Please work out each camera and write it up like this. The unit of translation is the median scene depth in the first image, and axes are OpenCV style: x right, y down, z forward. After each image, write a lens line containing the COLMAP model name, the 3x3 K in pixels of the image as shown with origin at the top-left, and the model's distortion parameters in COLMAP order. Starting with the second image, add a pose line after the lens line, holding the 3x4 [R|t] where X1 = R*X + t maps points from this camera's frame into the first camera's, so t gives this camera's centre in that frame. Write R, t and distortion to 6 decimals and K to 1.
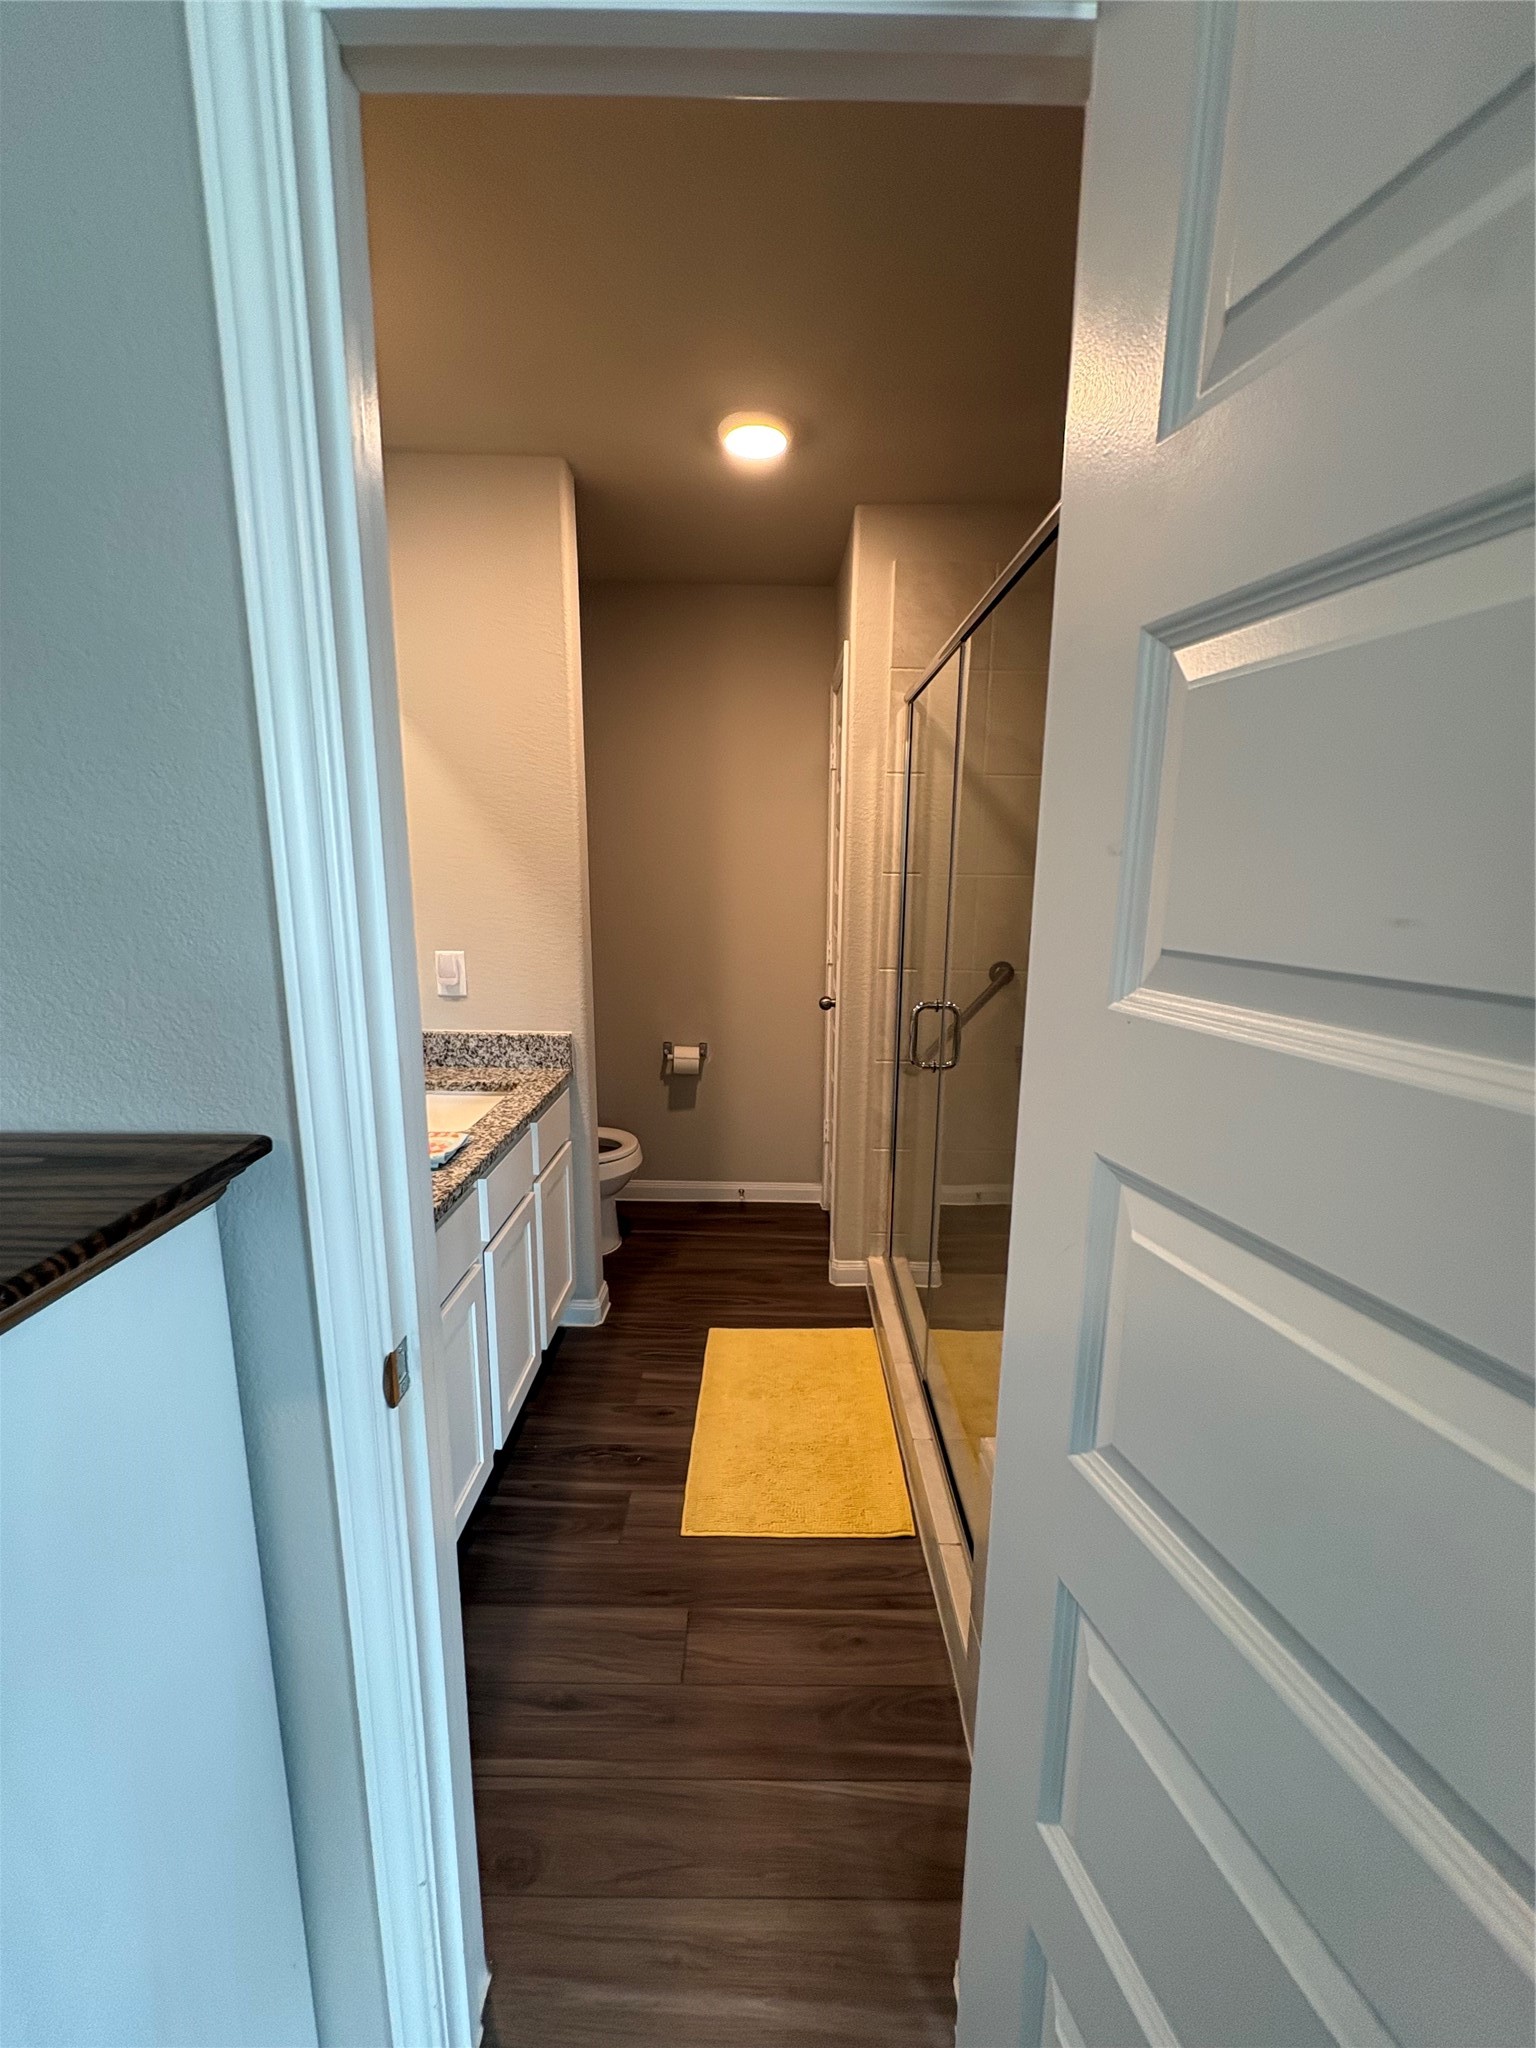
lens RADIAL K [[808.3, 0, 773.3], [0, 808.3, 1012.9], [0, 0, 1]] dist [-0.000235, -0.000173]
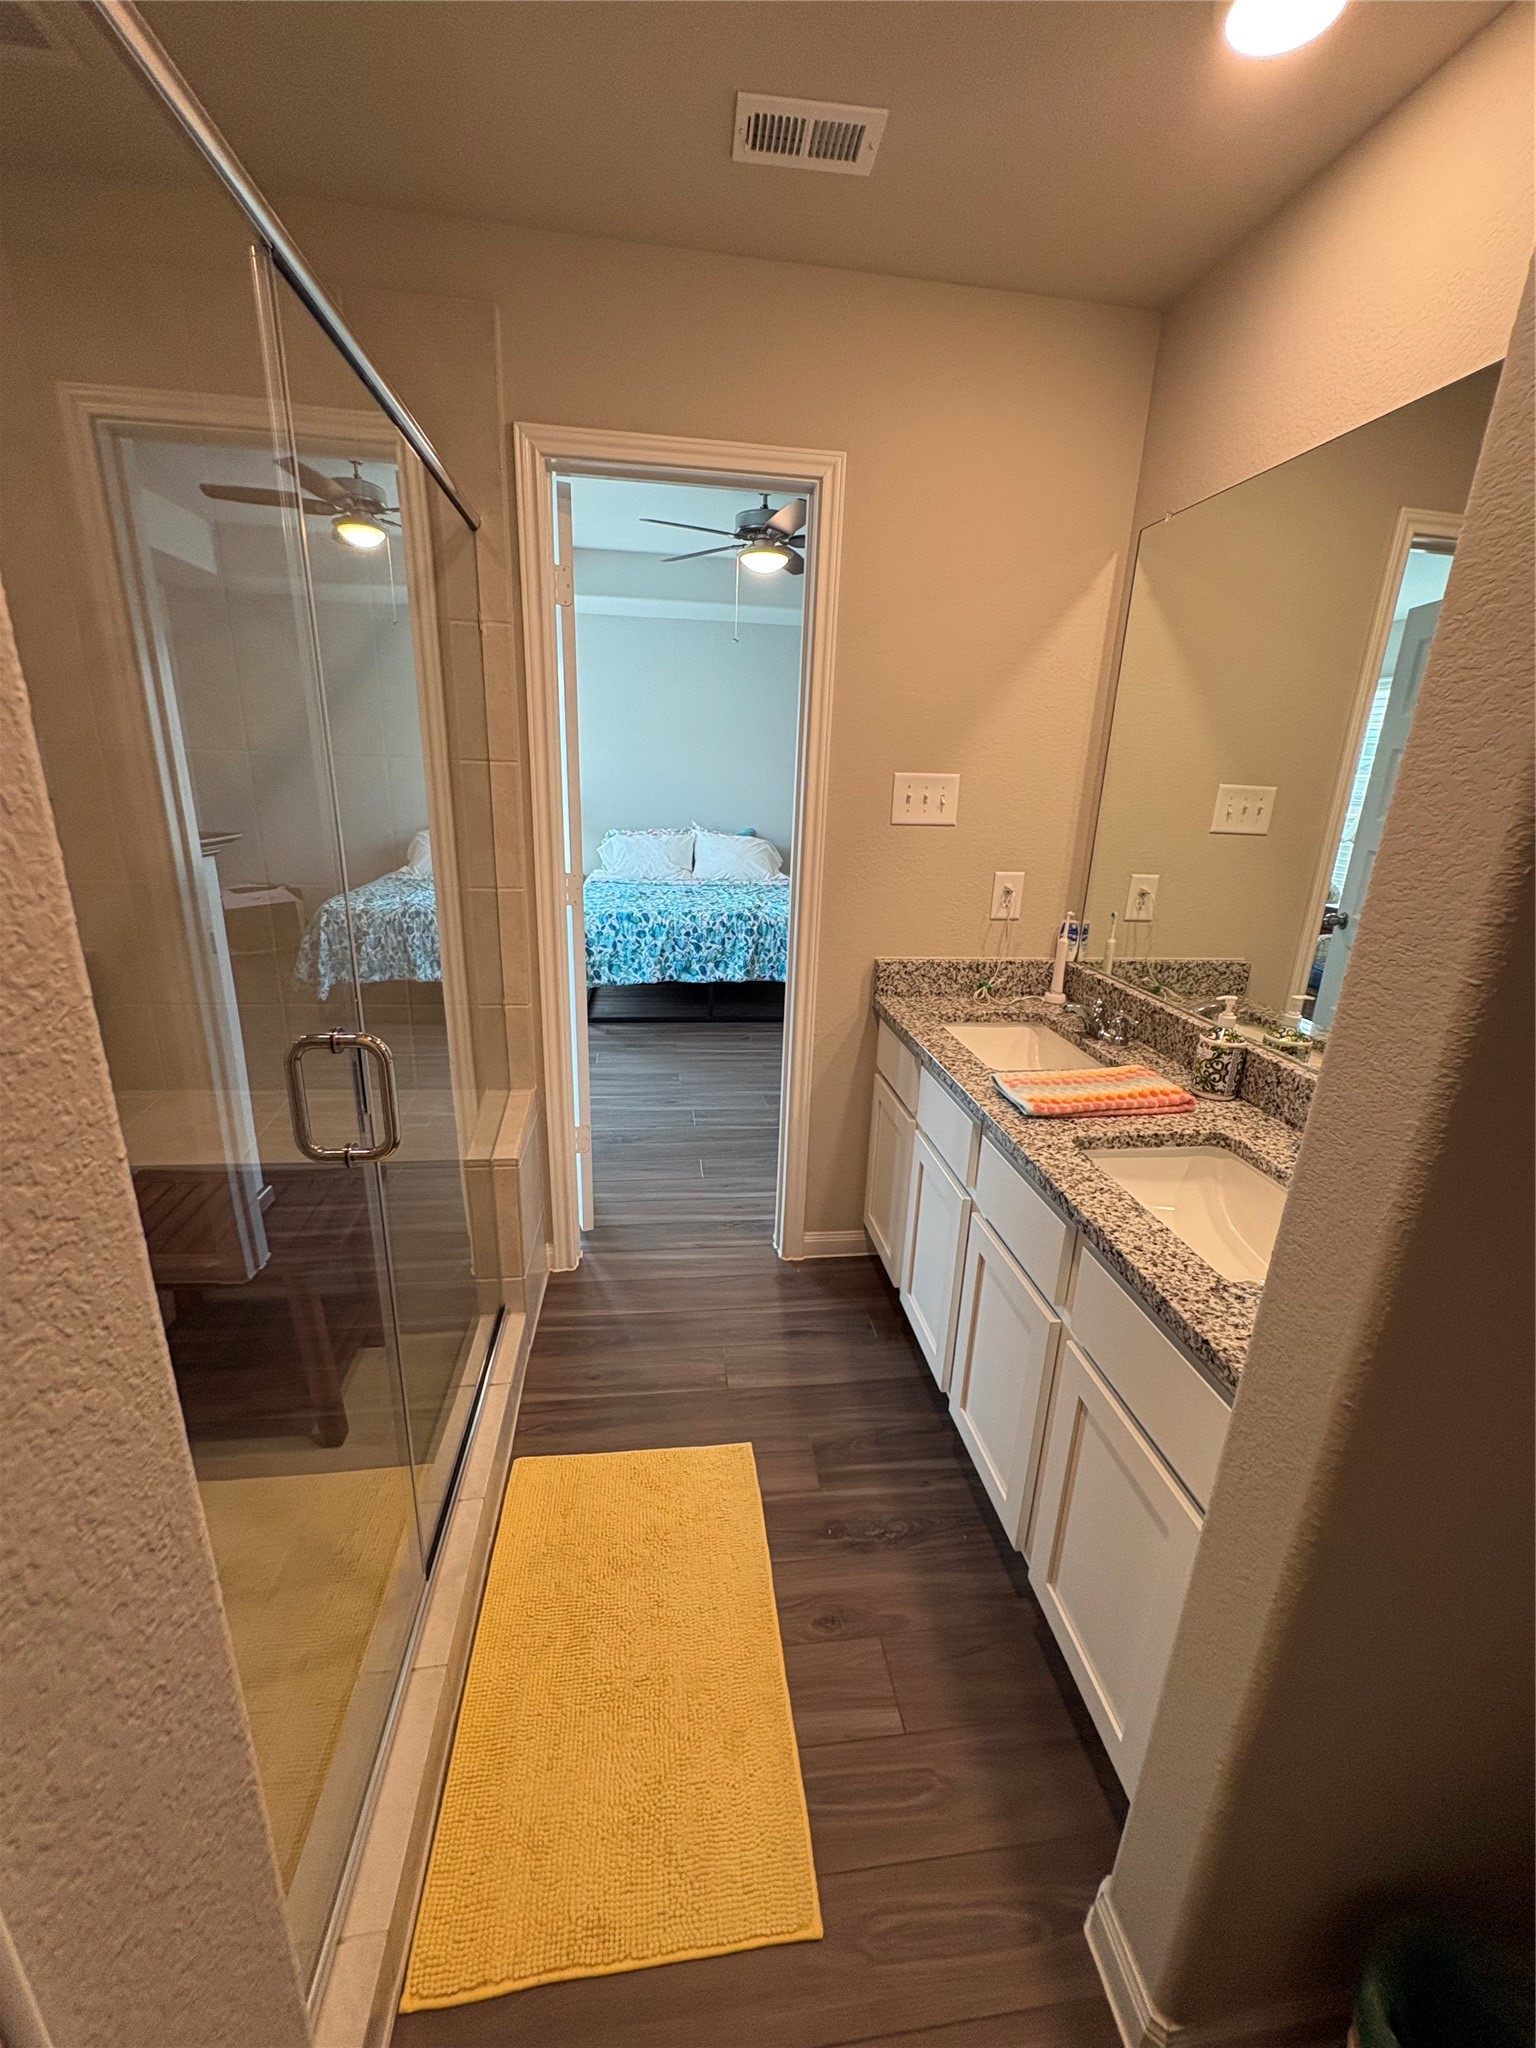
lens RADIAL K [[808.3, 0, 773.3], [0, 808.3, 1012.9], [0, 0, 1]] dist [-0.000235, -0.000173]
pose [[-0.989083, -0.004499, -0.147290, 0.006706], [-0.070686, 0.891515, 0.447441, -0.189942], [0.129298, 0.452968, -0.882101, 1.057917]]
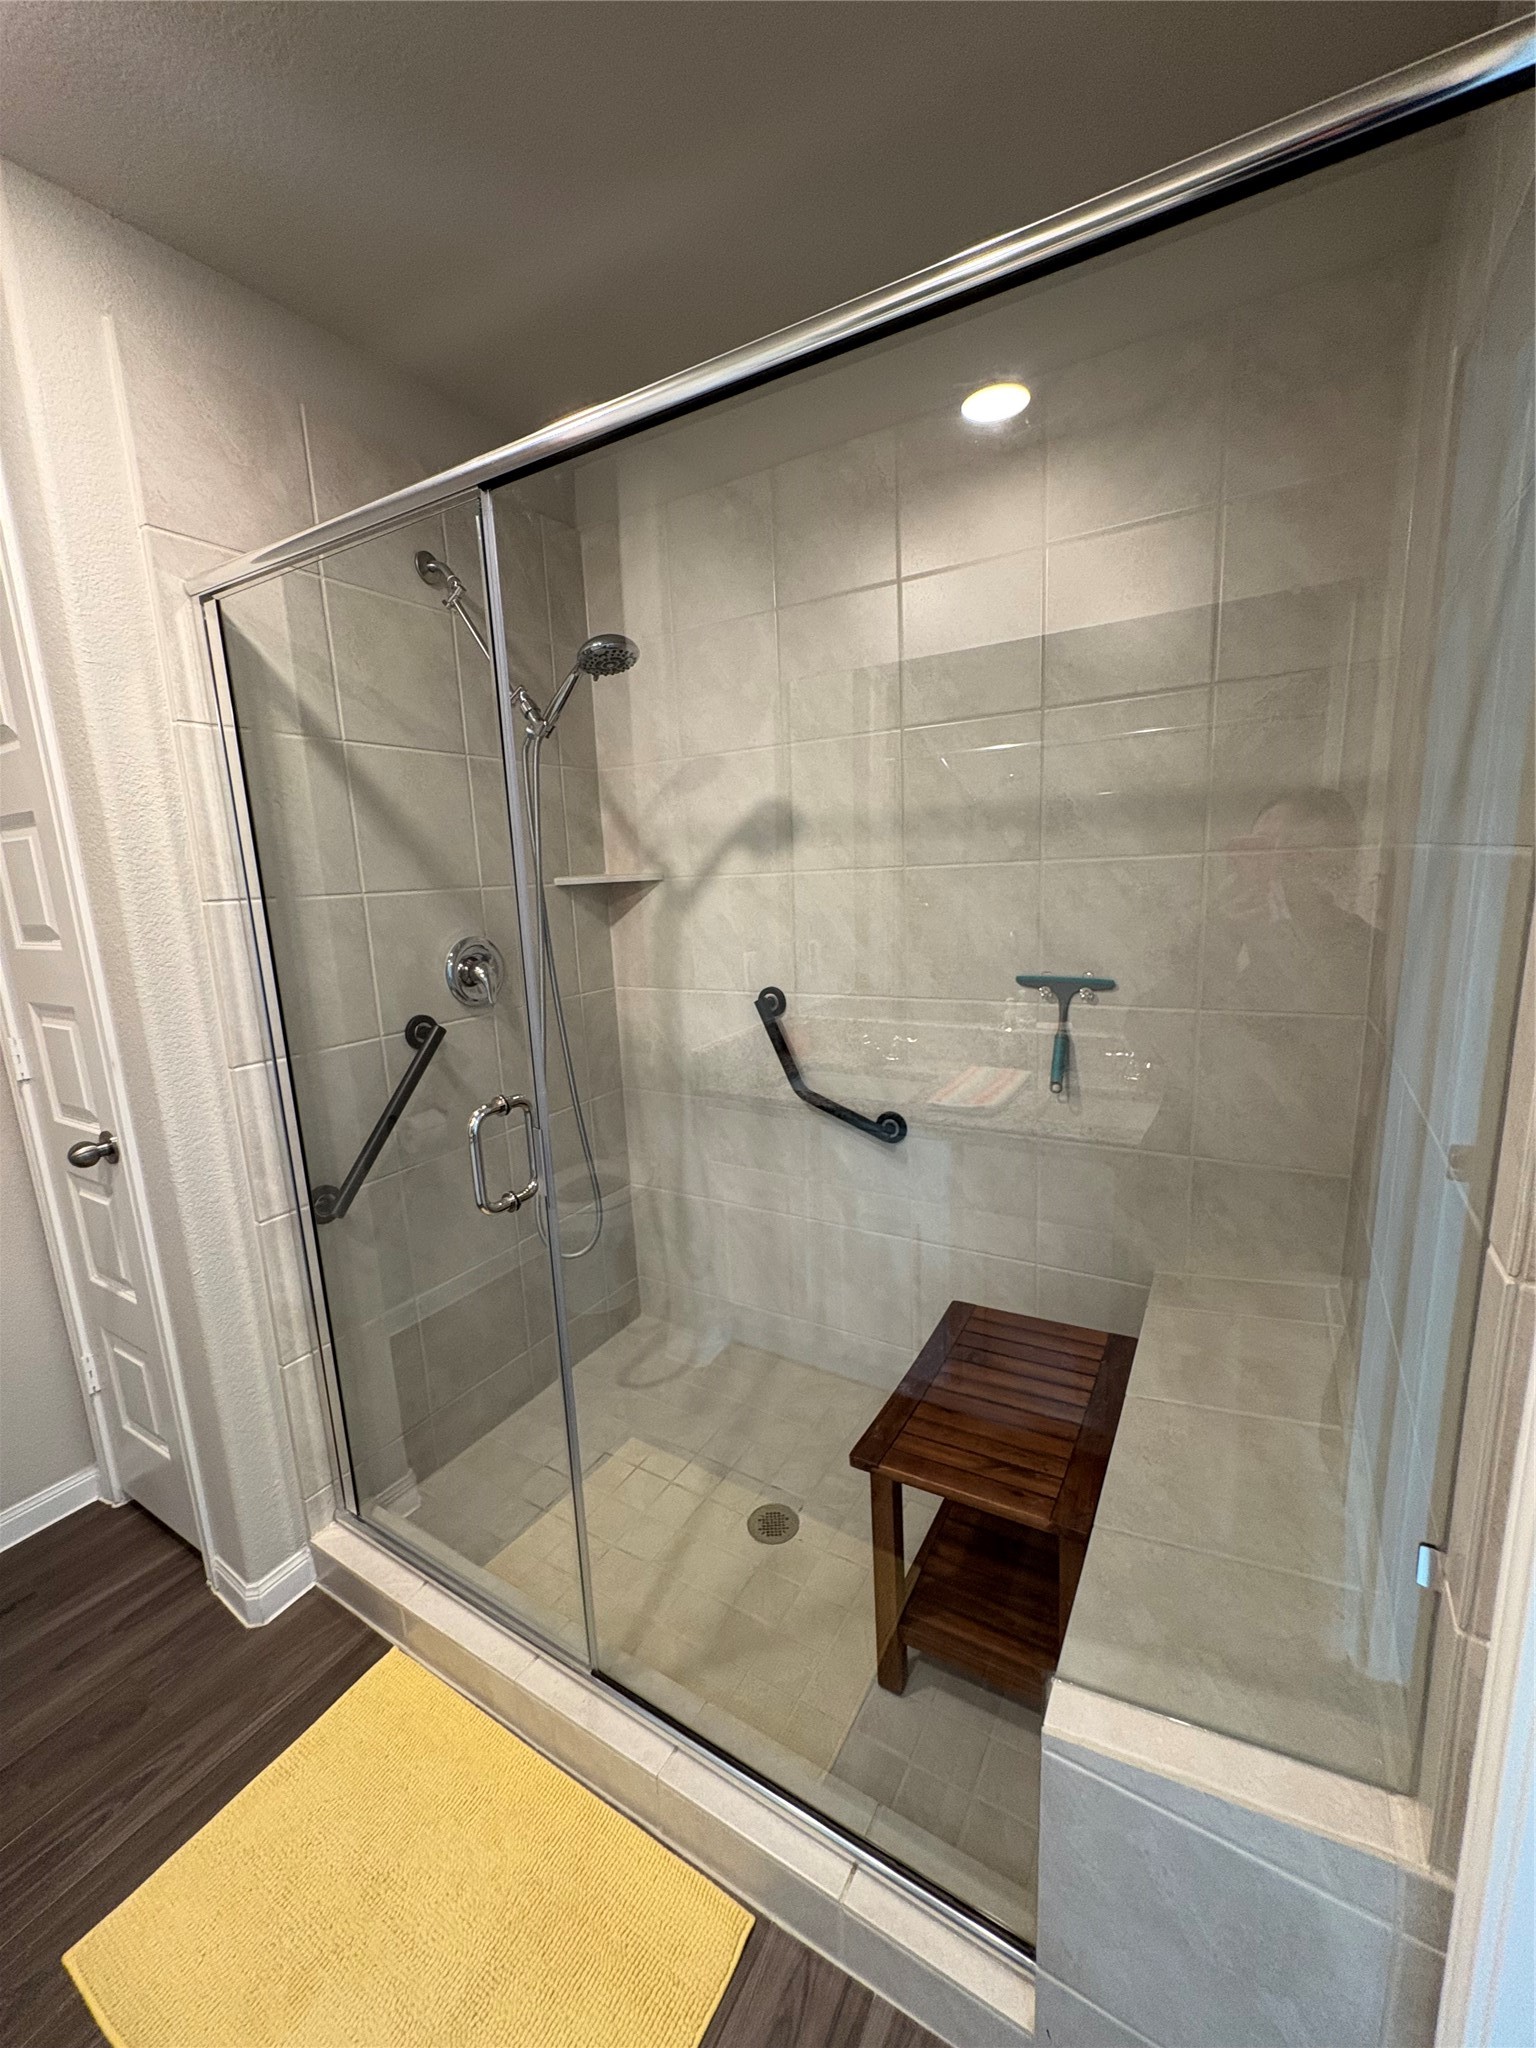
lens RADIAL K [[808.3, 0, 773.3], [0, 808.3, 1012.9], [0, 0, 1]] dist [-0.000235, -0.000173]
pose [[0.510606, -0.185159, 0.839641, -0.148002], [0.186966, 0.977081, 0.101769, -0.080543], [-0.839241, 0.105021, 0.533522, 0.375943]]
